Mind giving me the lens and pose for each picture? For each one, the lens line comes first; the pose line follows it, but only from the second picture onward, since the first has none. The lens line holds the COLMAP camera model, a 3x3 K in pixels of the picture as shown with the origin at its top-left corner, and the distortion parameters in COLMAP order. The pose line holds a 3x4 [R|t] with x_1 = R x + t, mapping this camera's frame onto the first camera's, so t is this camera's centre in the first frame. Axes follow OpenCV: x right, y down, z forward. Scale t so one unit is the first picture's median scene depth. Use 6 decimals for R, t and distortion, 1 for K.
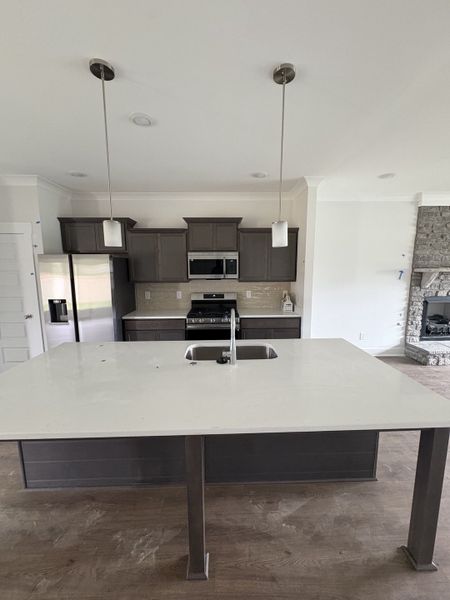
lens RADIAL K [[237.0, 0, 225.0], [0, 237.0, 300.0], [0, 0, 1]] dist [-0.001803, -0.000203]
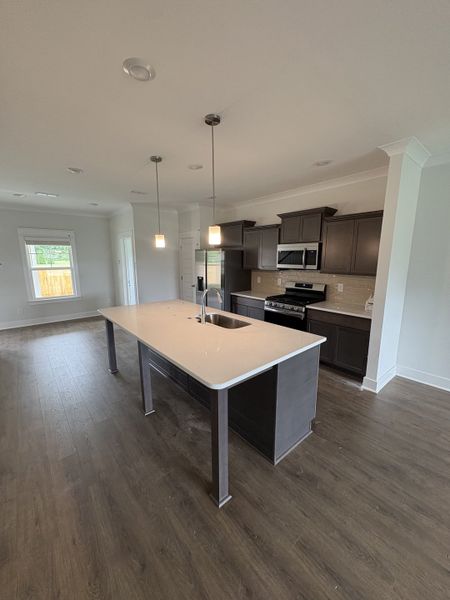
lens RADIAL K [[237.0, 0, 225.0], [0, 237.0, 300.0], [0, 0, 1]] dist [-0.001803, -0.000203]
pose [[0.629478, 0.143643, -0.763625, 0.587044], [-0.106553, 0.989437, 0.098286, -0.020937], [0.769678, 0.019498, 0.638135, 0.072449]]
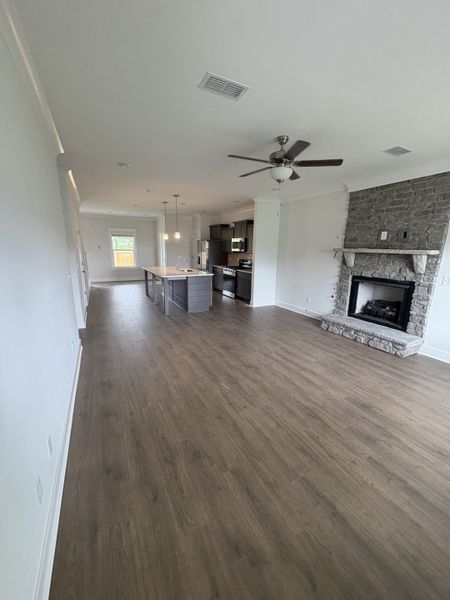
lens RADIAL K [[237.0, 0, 225.0], [0, 237.0, 300.0], [0, 0, 1]] dist [-0.001803, -0.000203]
pose [[0.443612, 0.208070, -0.871731, 1.763022], [-0.145574, 0.976488, 0.158993, 0.010692], [0.884317, 0.056371, 0.463471, -0.020426]]
